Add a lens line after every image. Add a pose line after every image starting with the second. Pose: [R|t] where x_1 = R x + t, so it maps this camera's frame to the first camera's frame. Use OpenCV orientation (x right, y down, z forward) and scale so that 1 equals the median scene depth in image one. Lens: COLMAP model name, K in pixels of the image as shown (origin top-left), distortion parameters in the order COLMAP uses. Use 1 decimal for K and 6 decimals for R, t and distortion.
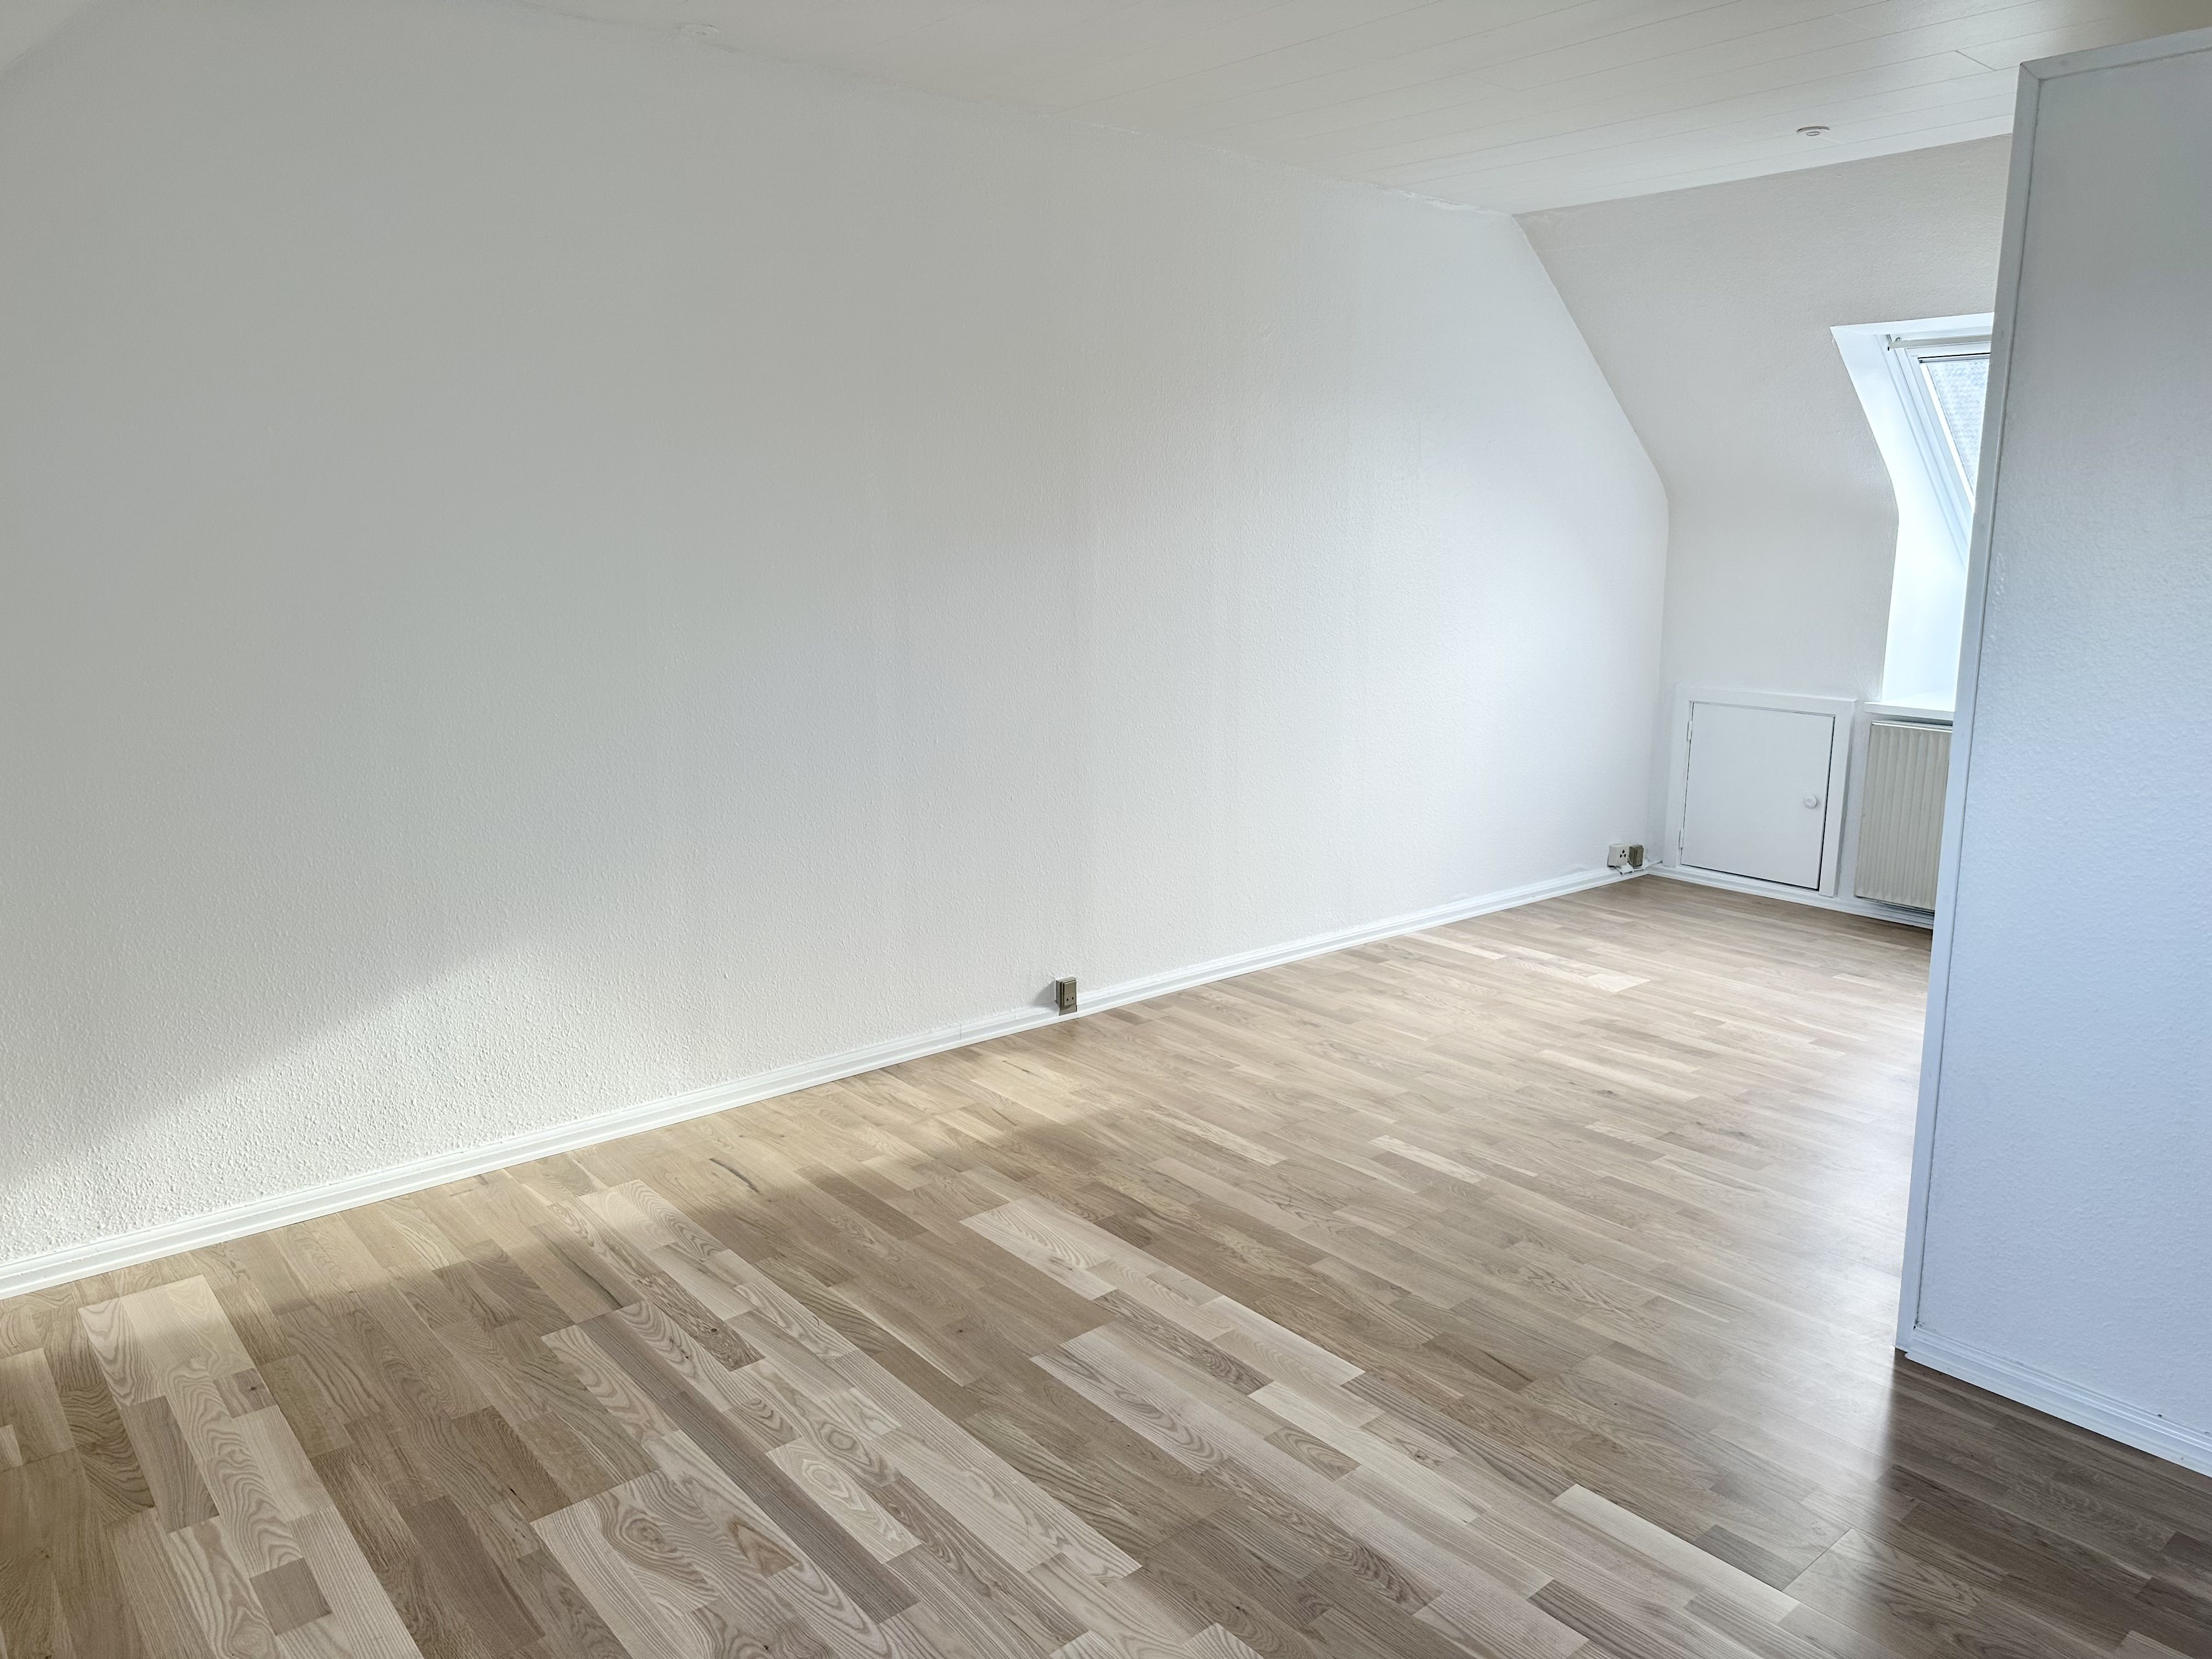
lens RADIAL K [[1555.5, 0, 1132.7], [0, 1555.5, 825.3], [0, 0, 1]] dist [0.129646, -0.182504]
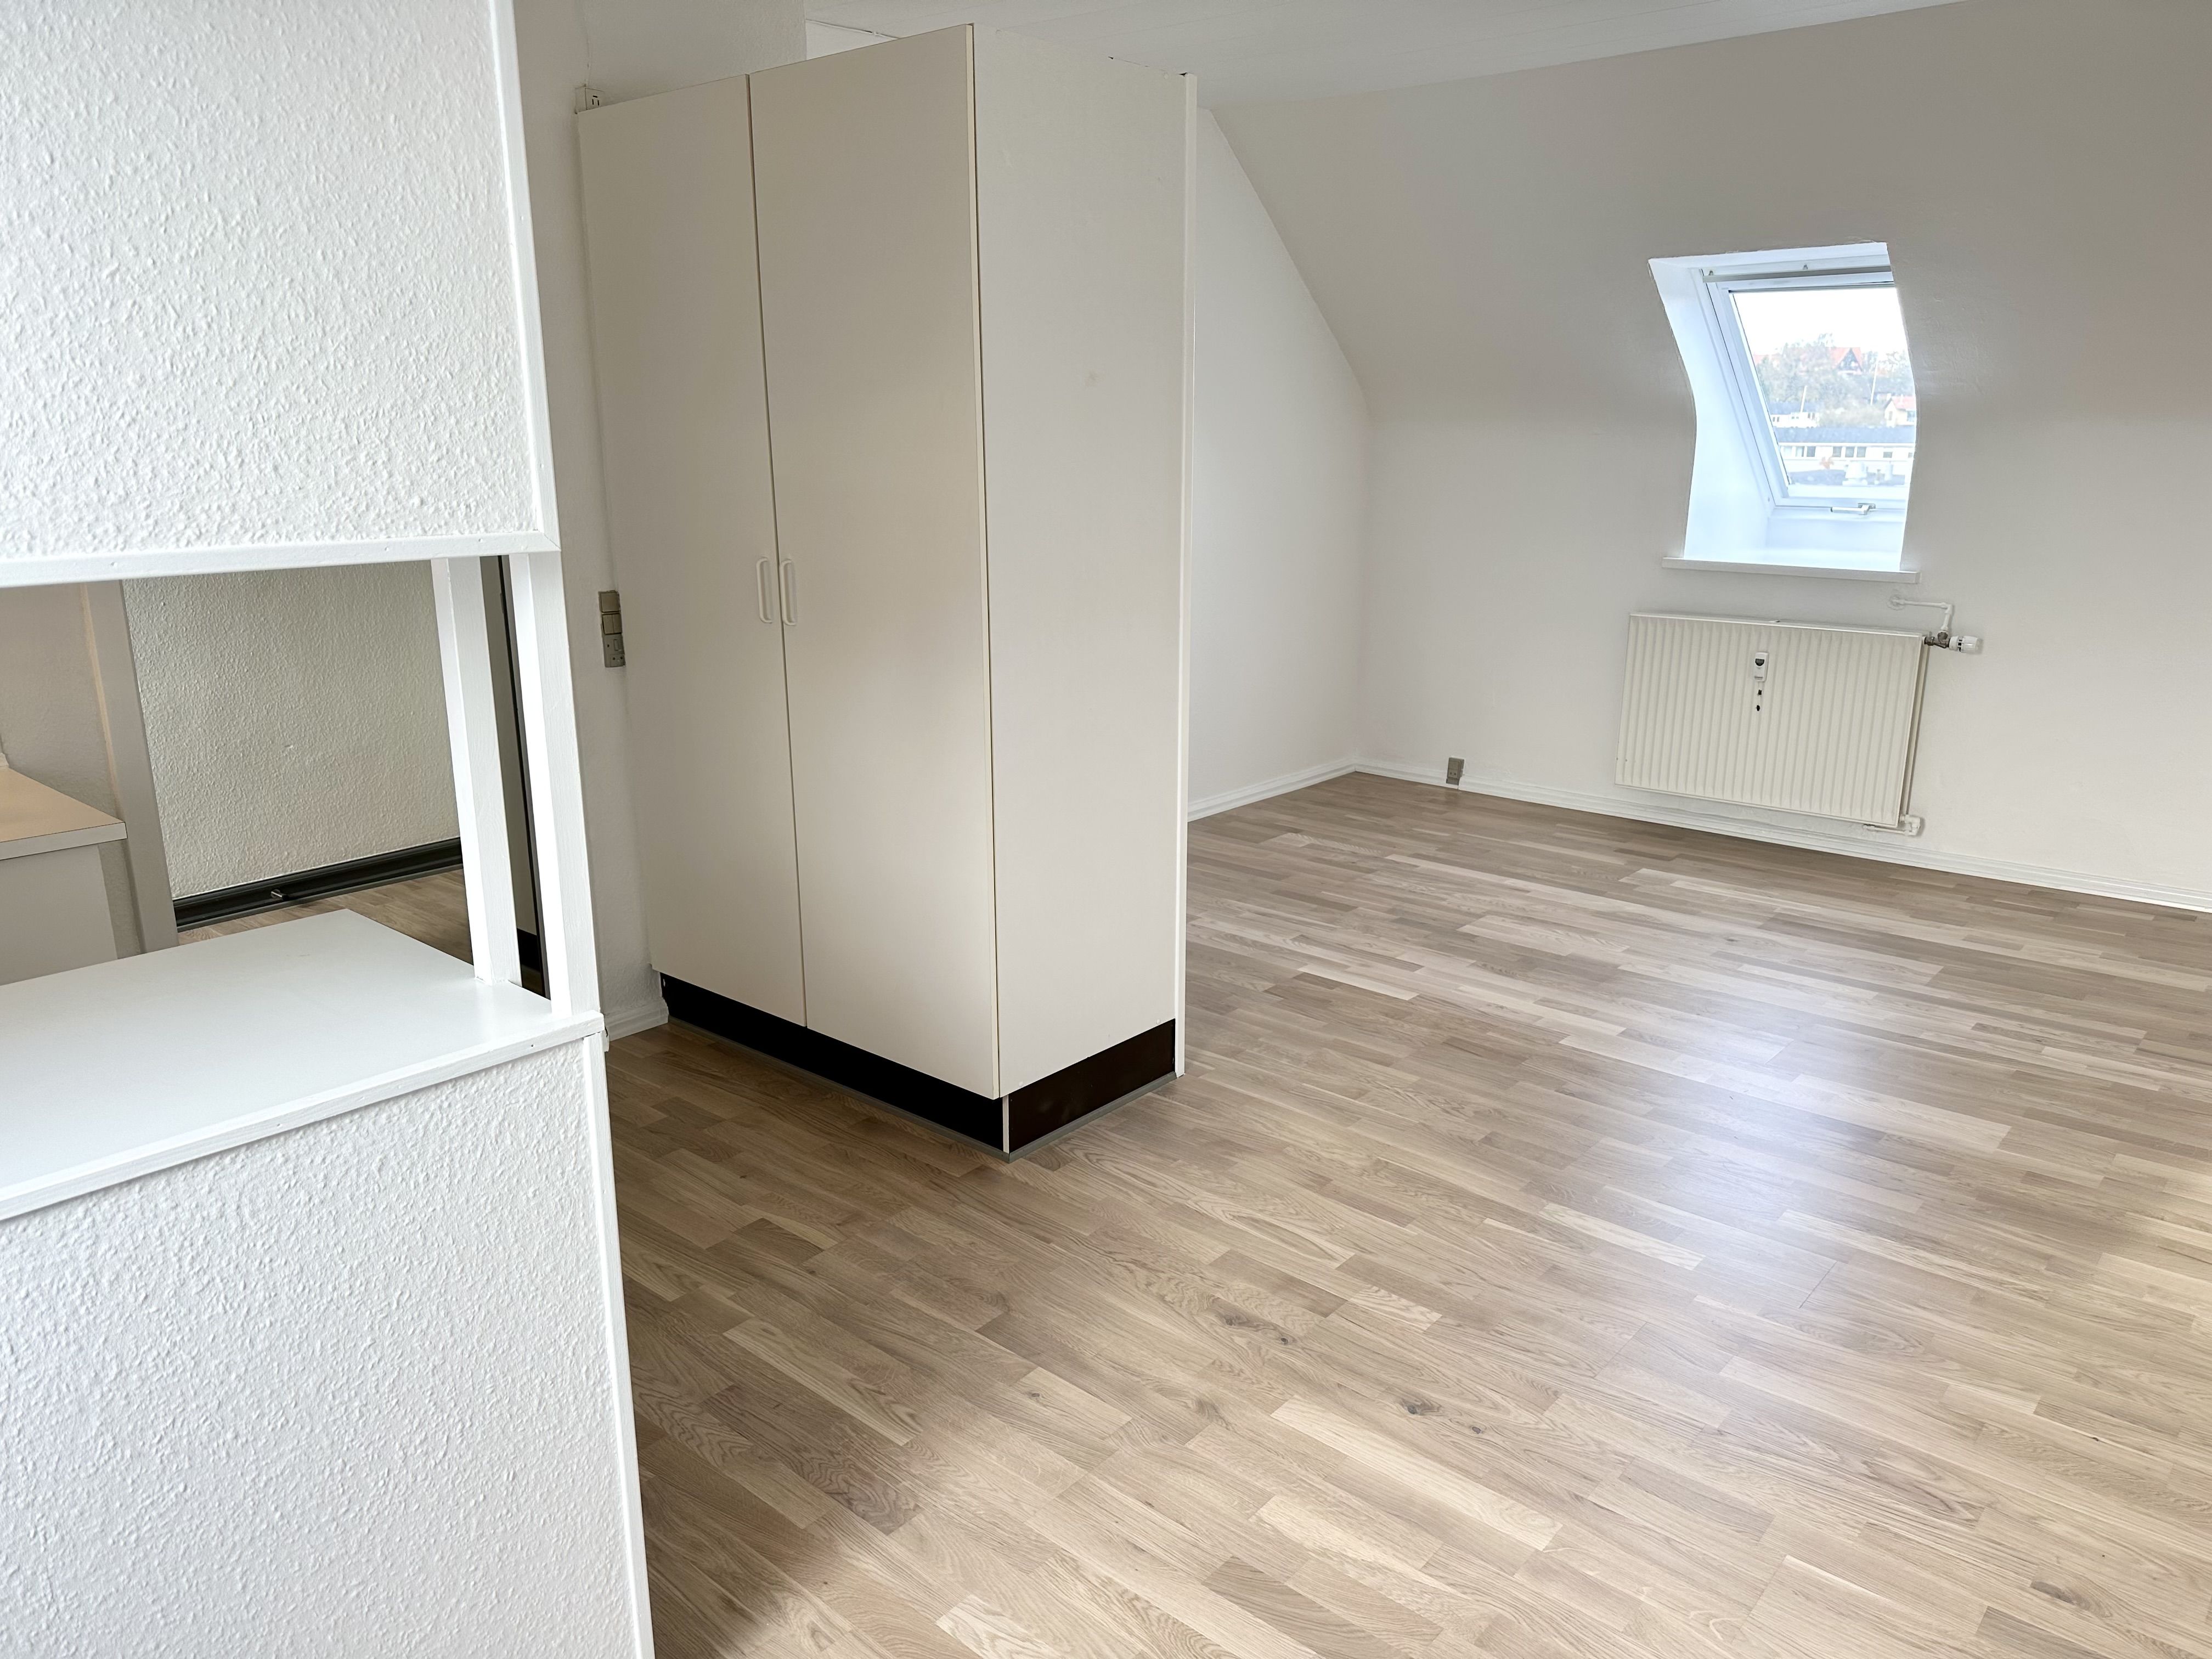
lens RADIAL K [[1555.5, 0, 1132.7], [0, 1555.5, 825.3], [0, 0, 1]] dist [0.129646, -0.182504]
pose [[-0.988075, 0.037715, -0.149280, 0.676051], [-0.031512, 0.899479, 0.435827, -0.401043], [0.150712, 0.435334, -0.887564, 1.960395]]
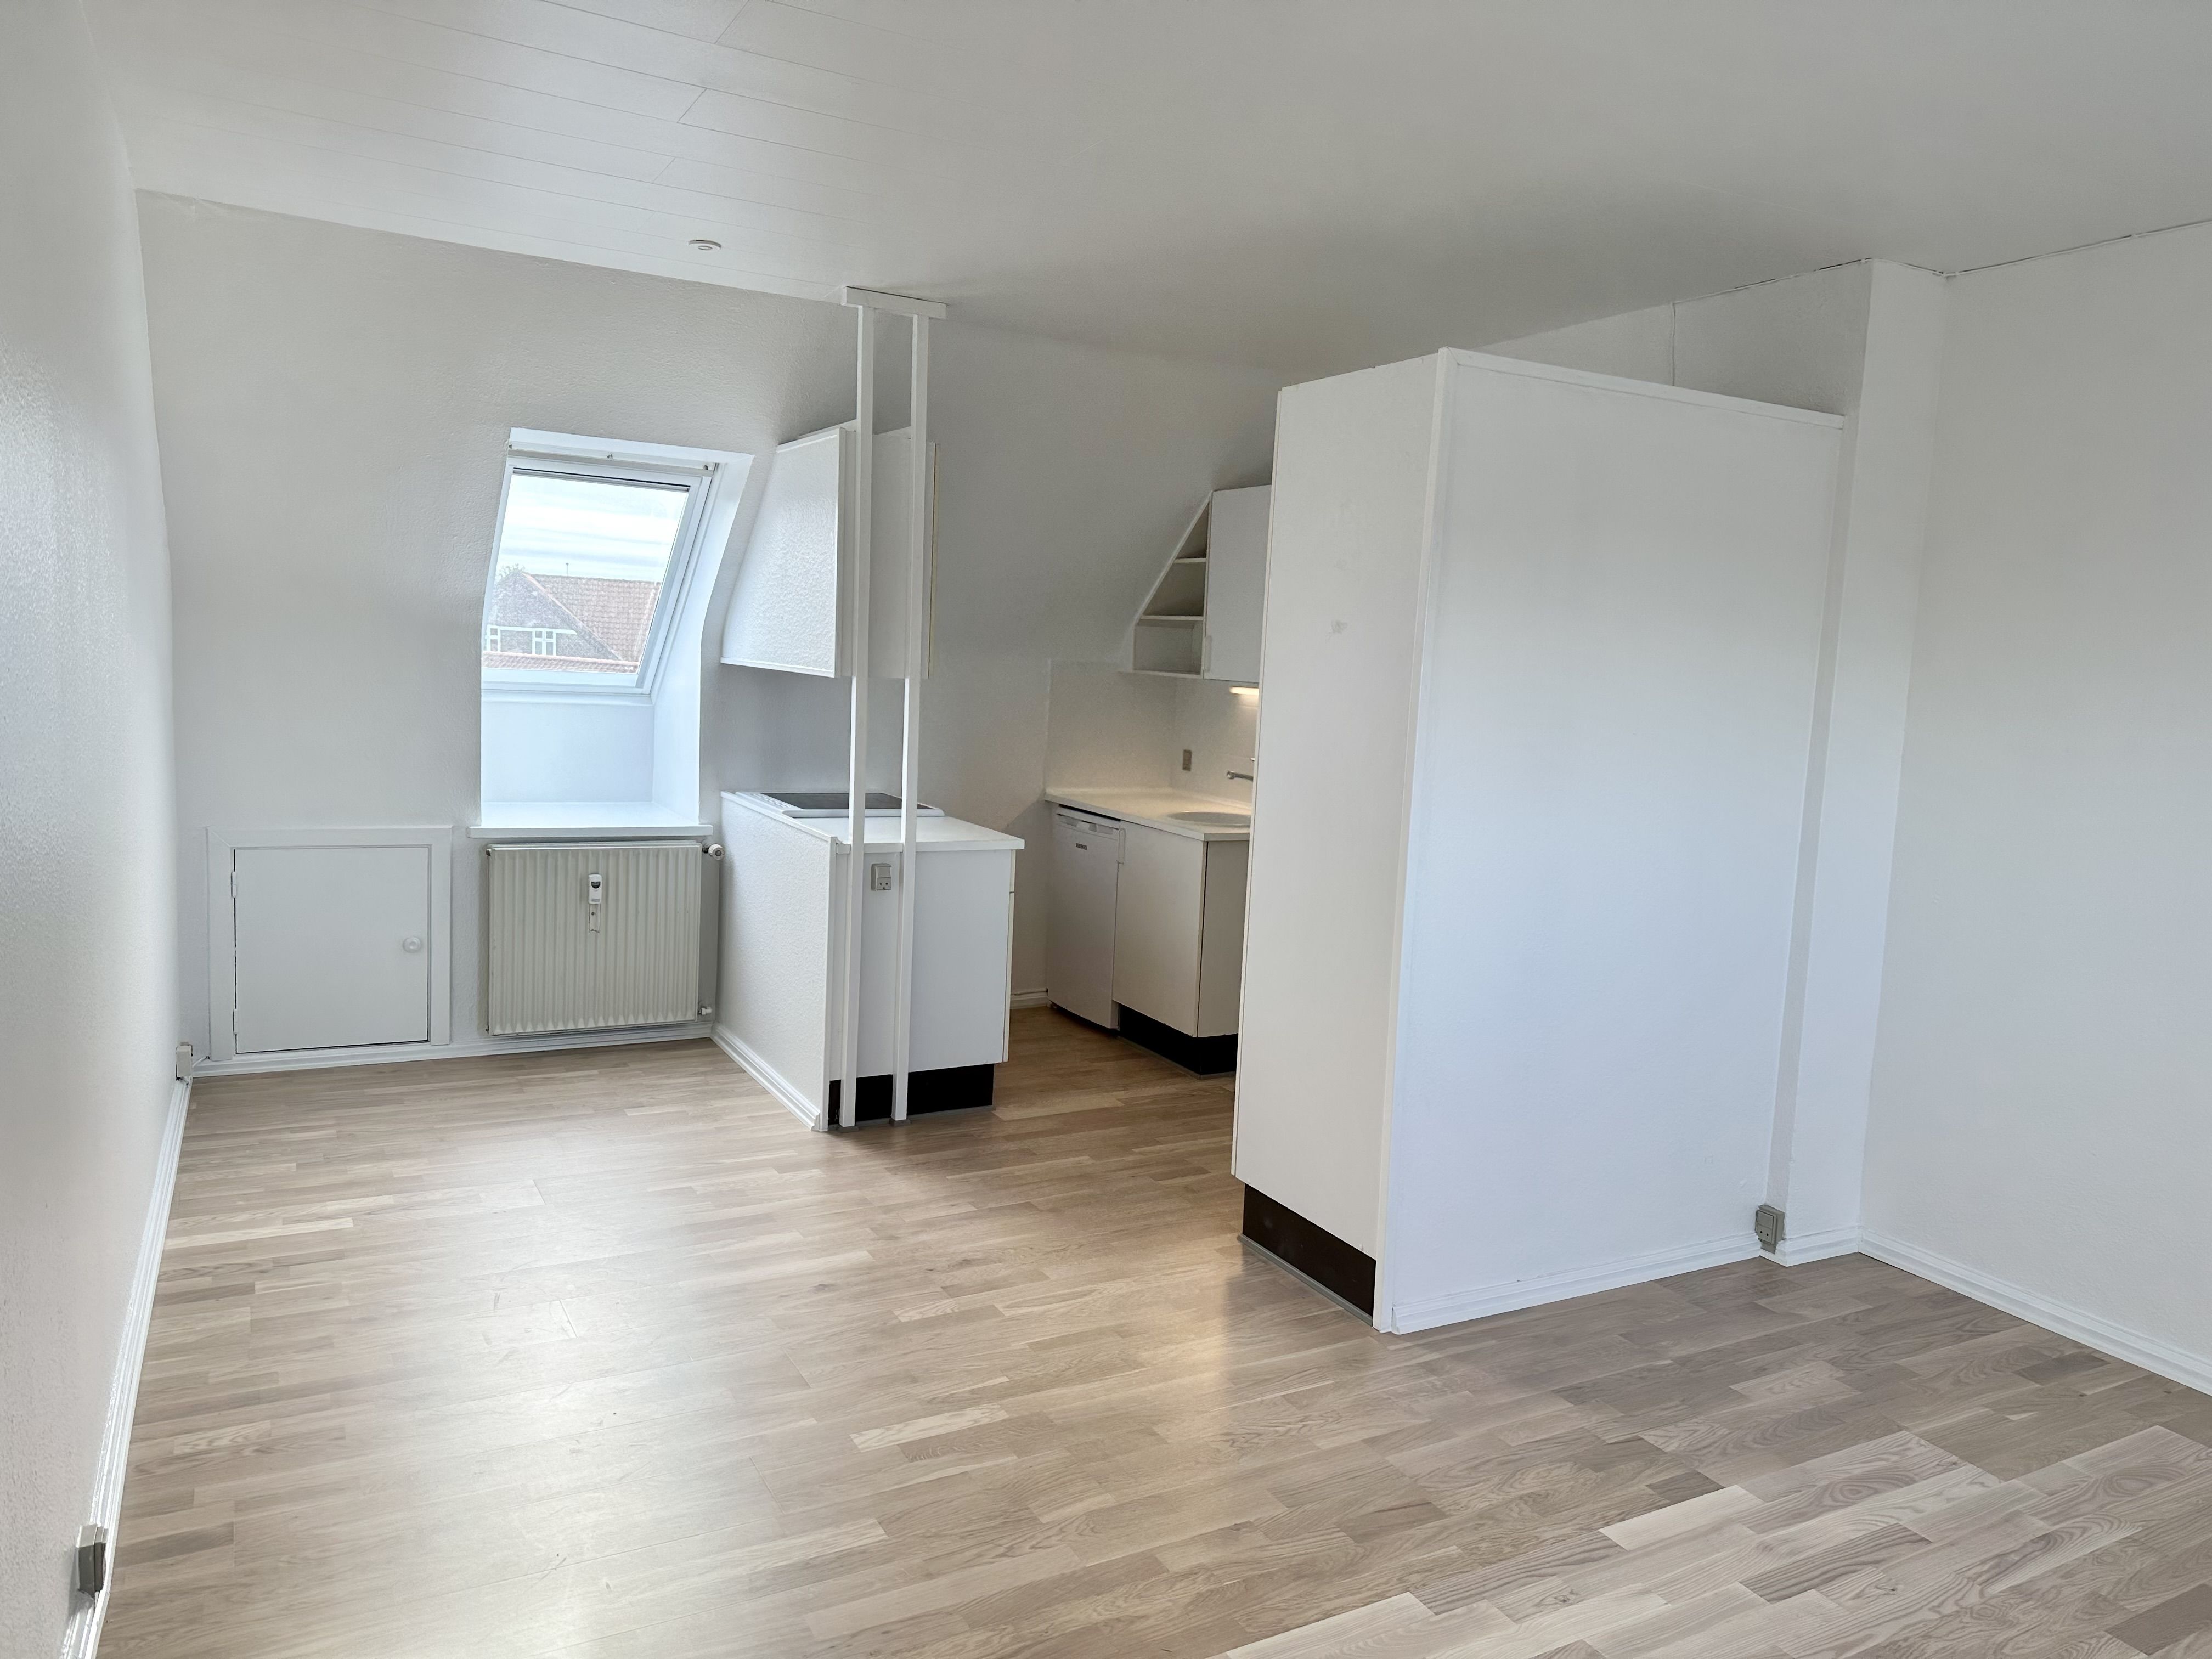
lens RADIAL K [[1555.5, 0, 1132.7], [0, 1555.5, 825.3], [0, 0, 1]] dist [0.129646, -0.182504]
pose [[0.197600, -0.102937, 0.974863, -0.695788], [0.144207, 0.986705, 0.074958, -0.178491], [-0.969618, 0.125770, 0.209817, 0.841036]]
